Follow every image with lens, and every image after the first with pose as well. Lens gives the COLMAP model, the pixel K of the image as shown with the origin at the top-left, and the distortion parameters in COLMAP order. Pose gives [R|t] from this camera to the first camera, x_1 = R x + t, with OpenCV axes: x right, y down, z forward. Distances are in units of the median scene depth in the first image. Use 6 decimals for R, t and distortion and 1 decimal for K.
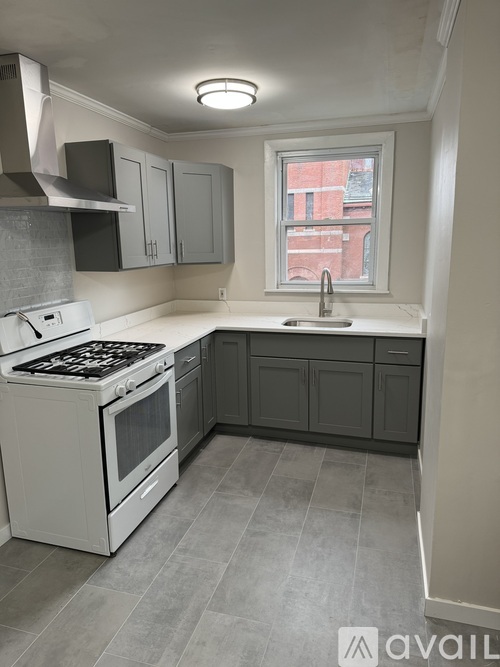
lens RADIAL K [[463.6, 0, 250.0], [0, 463.6, 333.5], [0, 0, 1]] dist [0.101800, -0.182917]
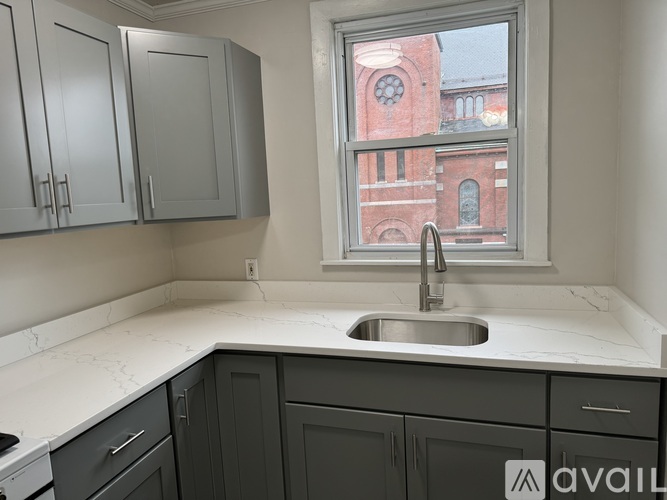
lens RADIAL K [[463.6, 0, 333.5], [0, 463.6, 250.0], [0, 0, 1]] dist [0.101800, -0.182917]
pose [[0.999359, -0.026311, -0.024288, 0.063227], [0.024332, 0.996619, -0.078474, -0.066684], [0.026271, 0.077833, 0.996620, 0.452032]]
